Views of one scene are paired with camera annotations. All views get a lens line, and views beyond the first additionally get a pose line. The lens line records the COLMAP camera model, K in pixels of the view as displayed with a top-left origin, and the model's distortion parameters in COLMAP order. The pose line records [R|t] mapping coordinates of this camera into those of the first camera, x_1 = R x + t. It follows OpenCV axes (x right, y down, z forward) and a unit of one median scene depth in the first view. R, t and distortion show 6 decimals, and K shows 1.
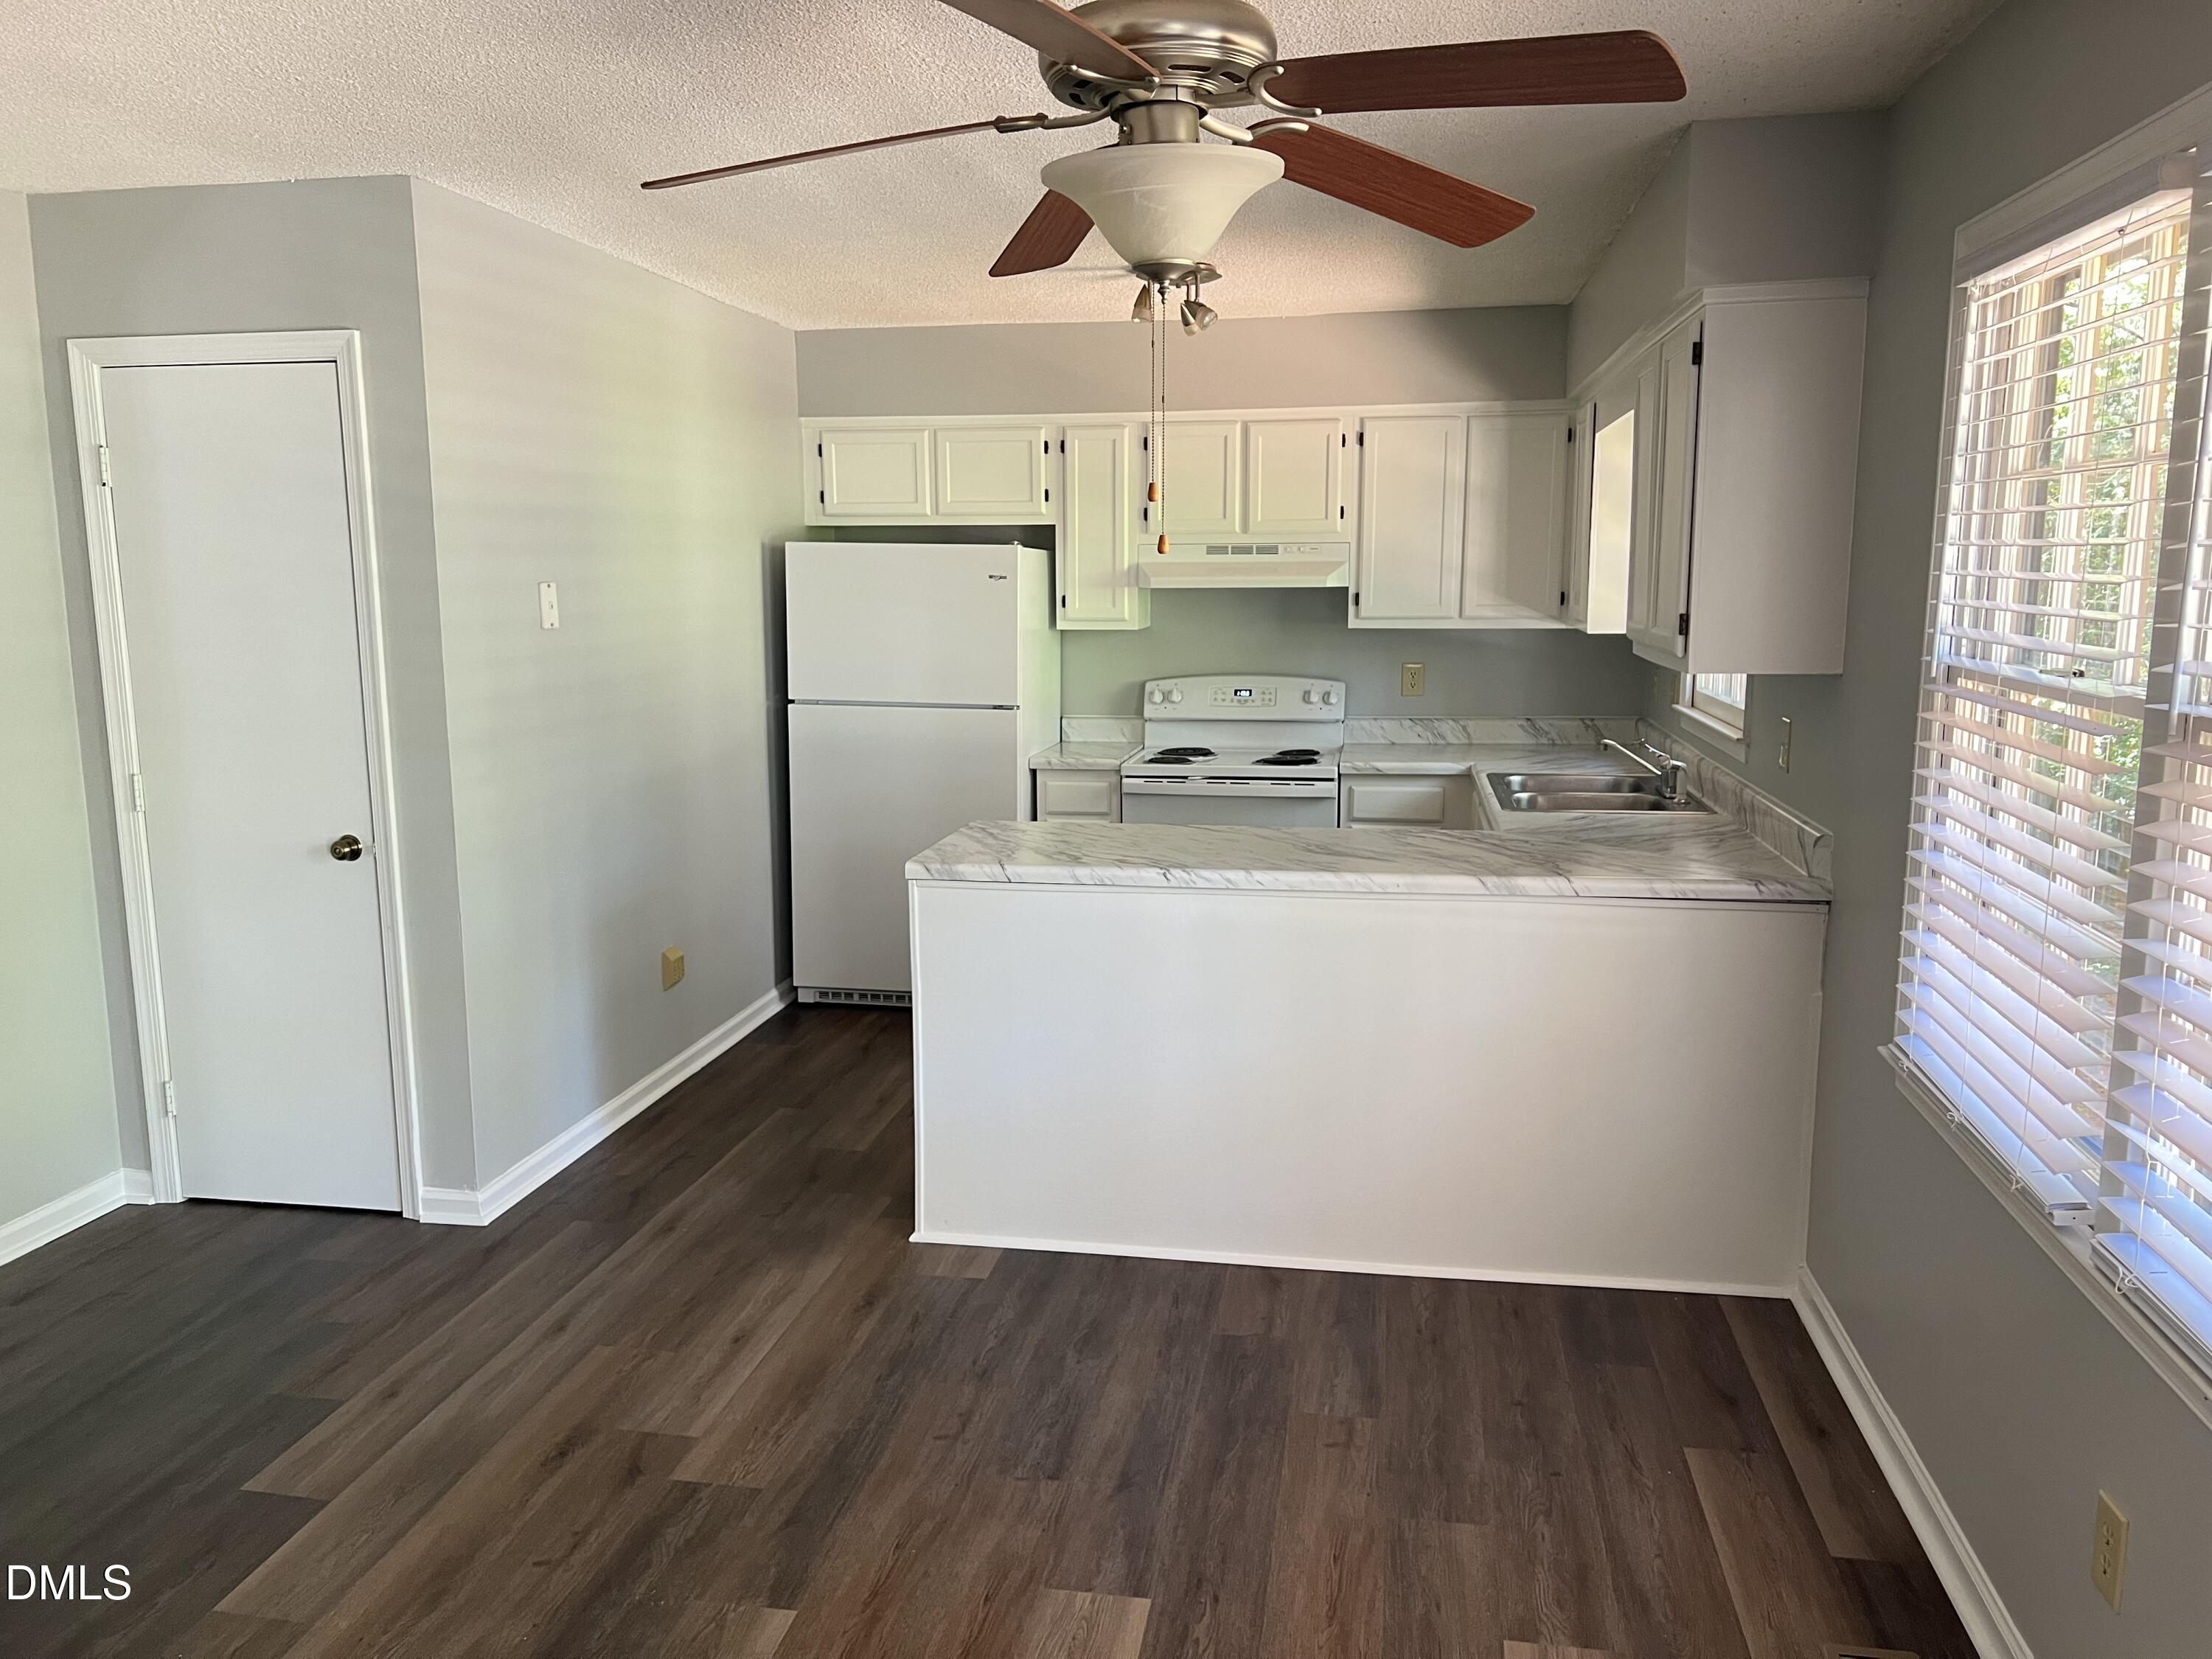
lens RADIAL K [[1670.3, 0, 1098.6], [0, 1670.3, 860.2], [0, 0, 1]] dist [0.027610, -0.038879]
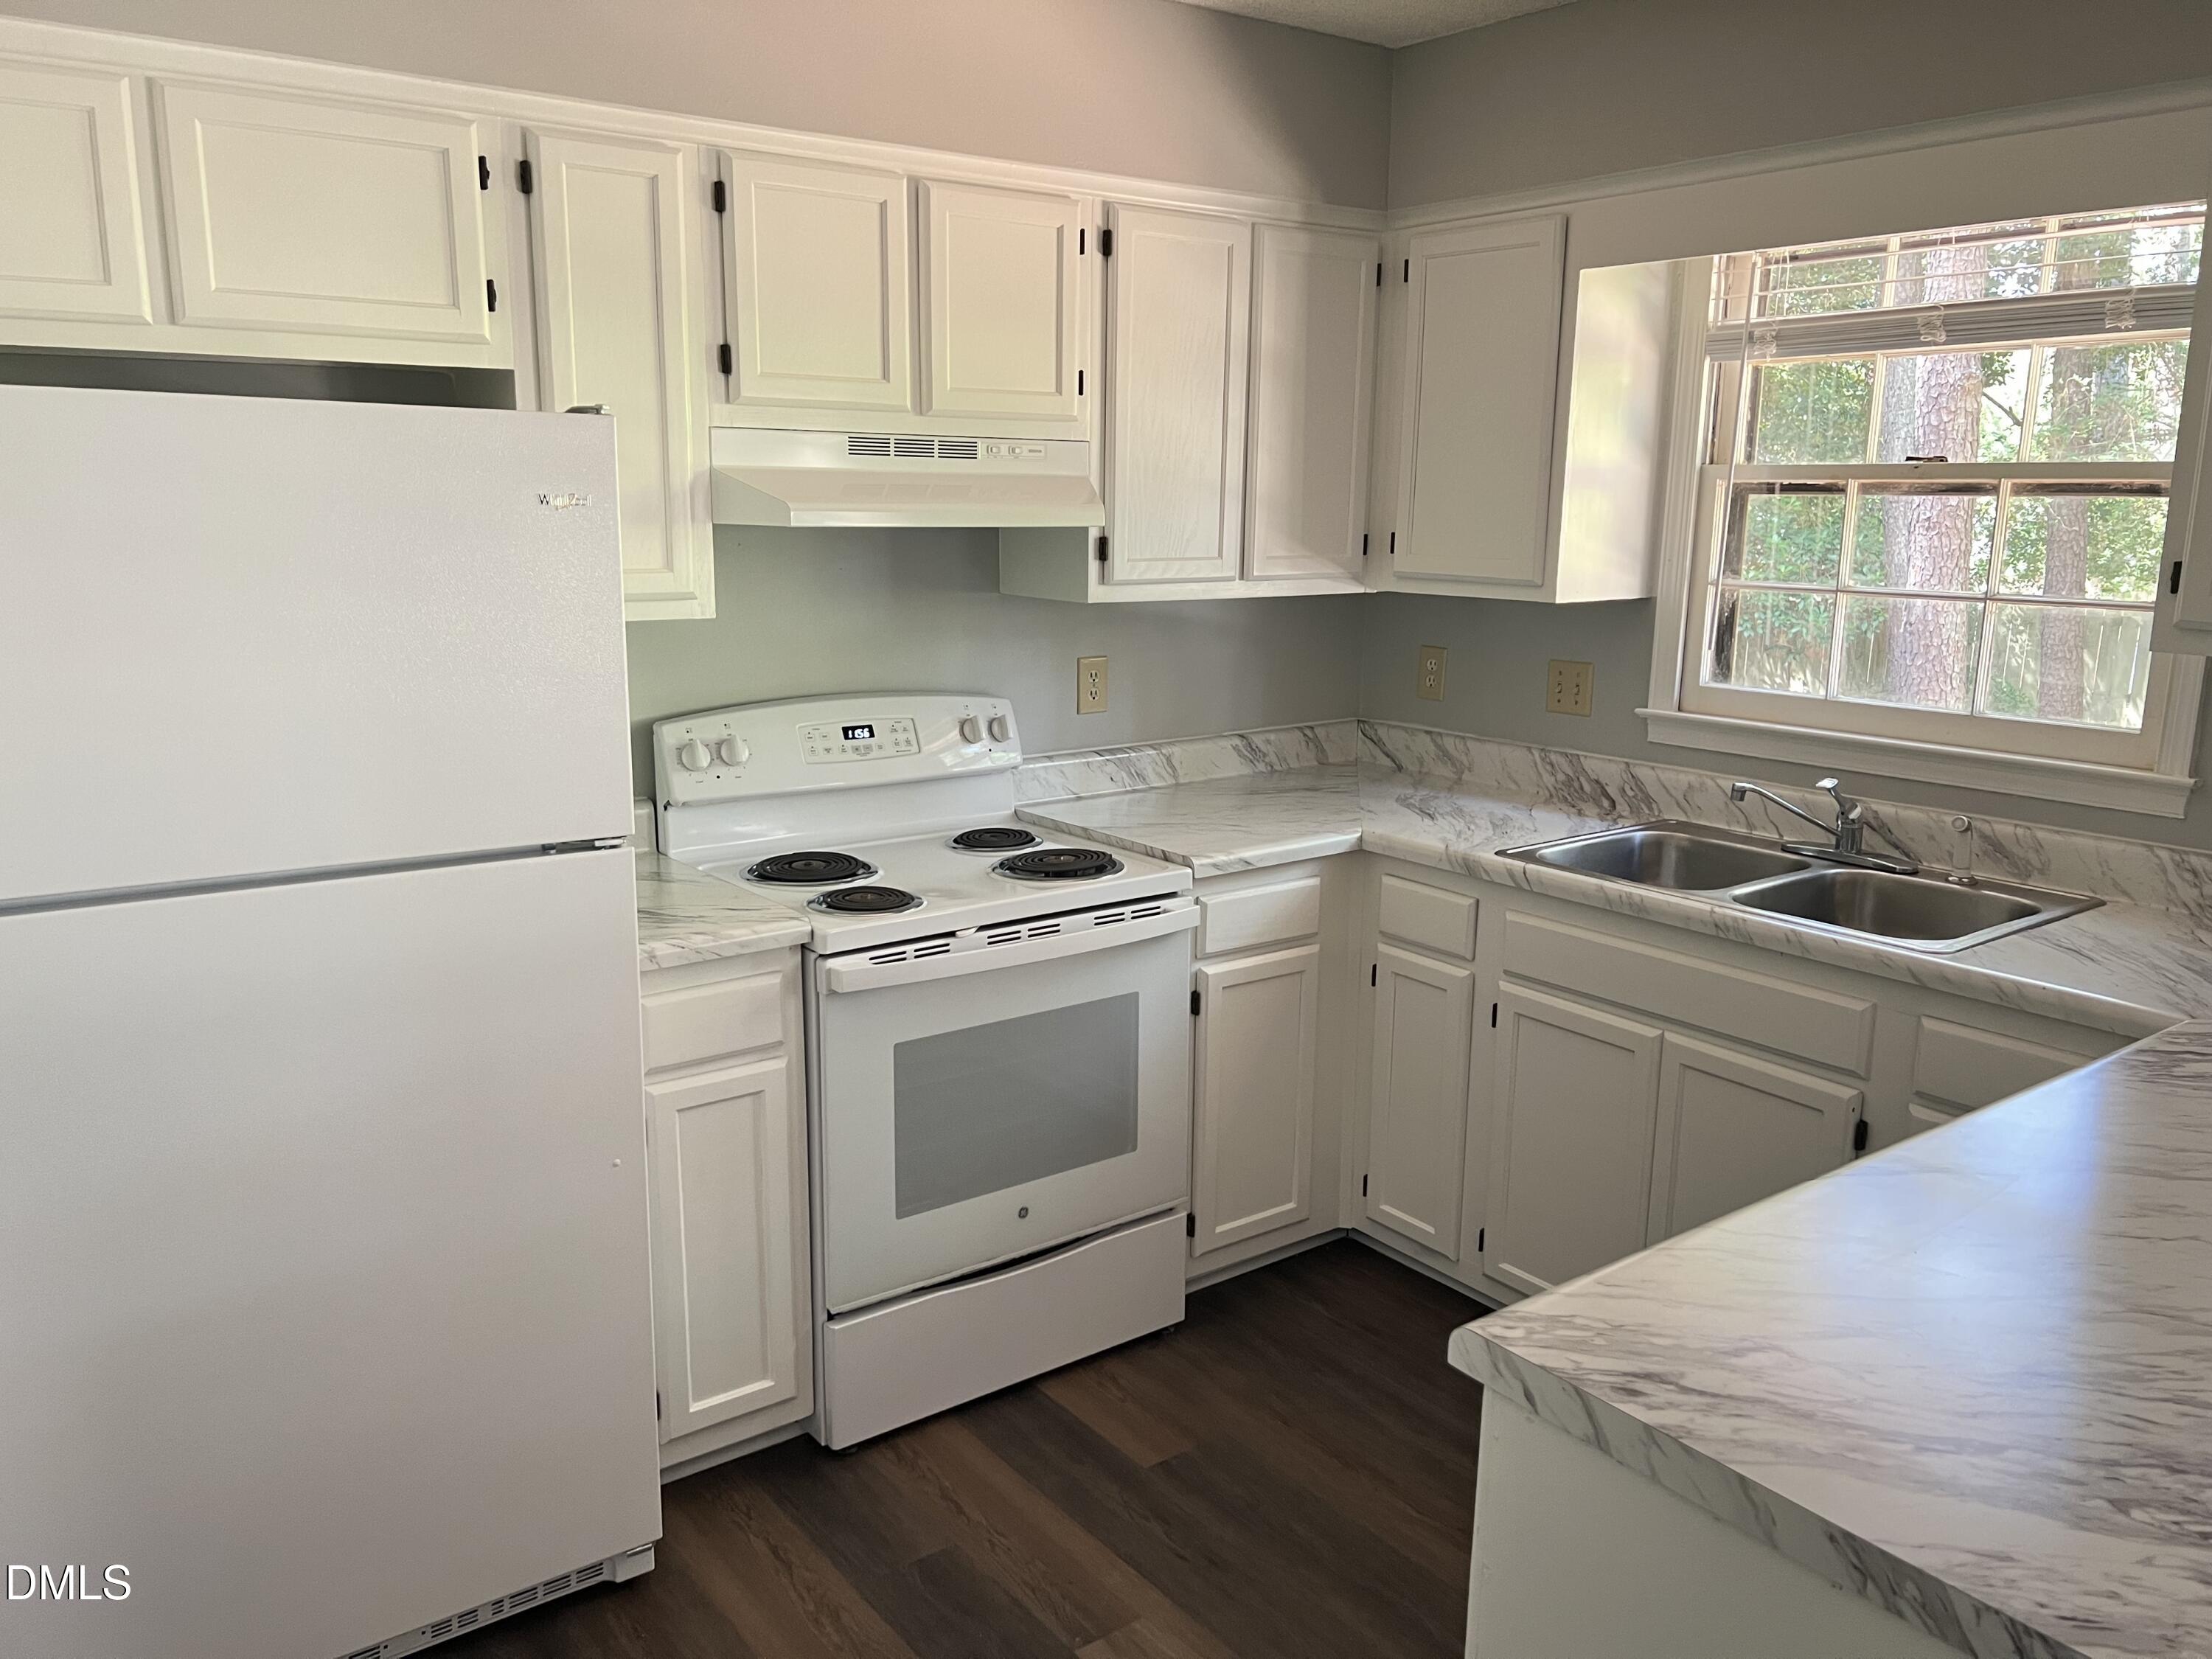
lens RADIAL K [[1670.3, 0, 1098.6], [0, 1670.3, 860.2], [0, 0, 1]] dist [0.027610, -0.038879]
pose [[0.686305, -0.143682, 0.712980, -0.243695], [0.110338, 0.989515, 0.093201, -0.106200], [-0.718896, 0.014704, 0.694963, 0.624249]]
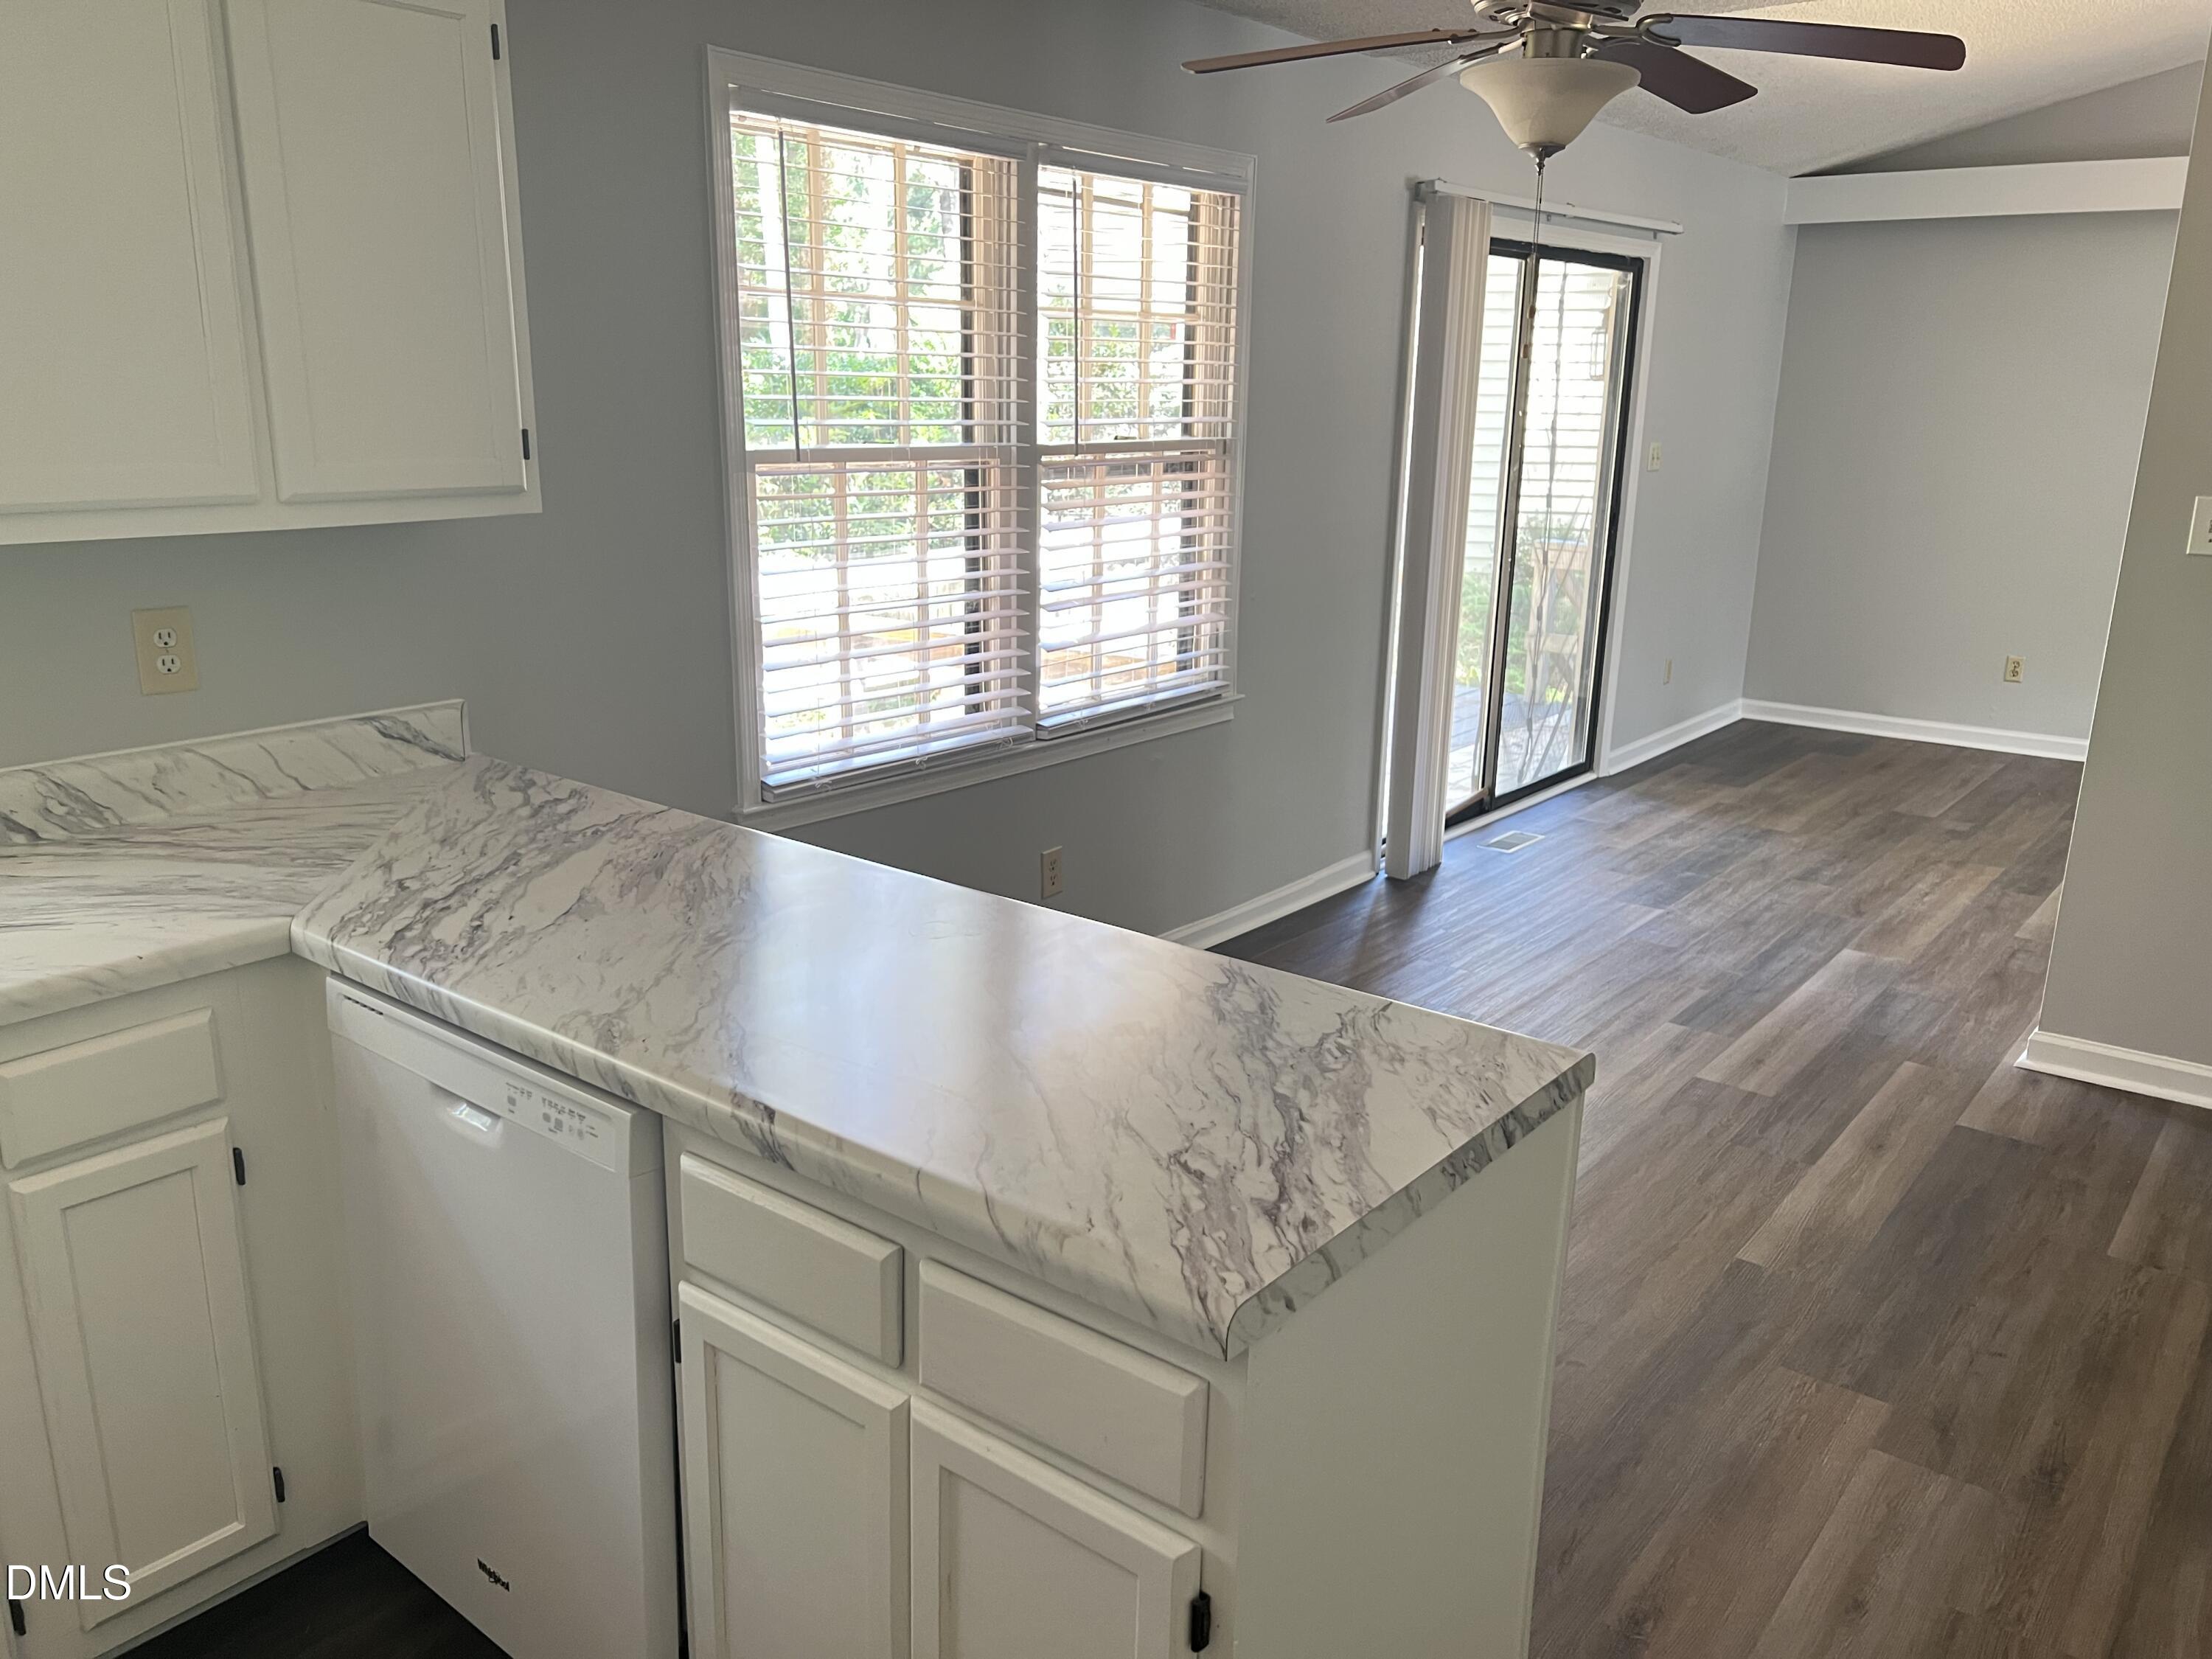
lens RADIAL K [[1670.3, 0, 1098.6], [0, 1670.3, 860.2], [0, 0, 1]] dist [0.027610, -0.038879]
pose [[-0.874987, -0.143468, 0.462401, -0.126118], [0.060526, 0.915177, 0.398481, -0.144596], [-0.480348, 0.376653, -0.792085, 0.892783]]
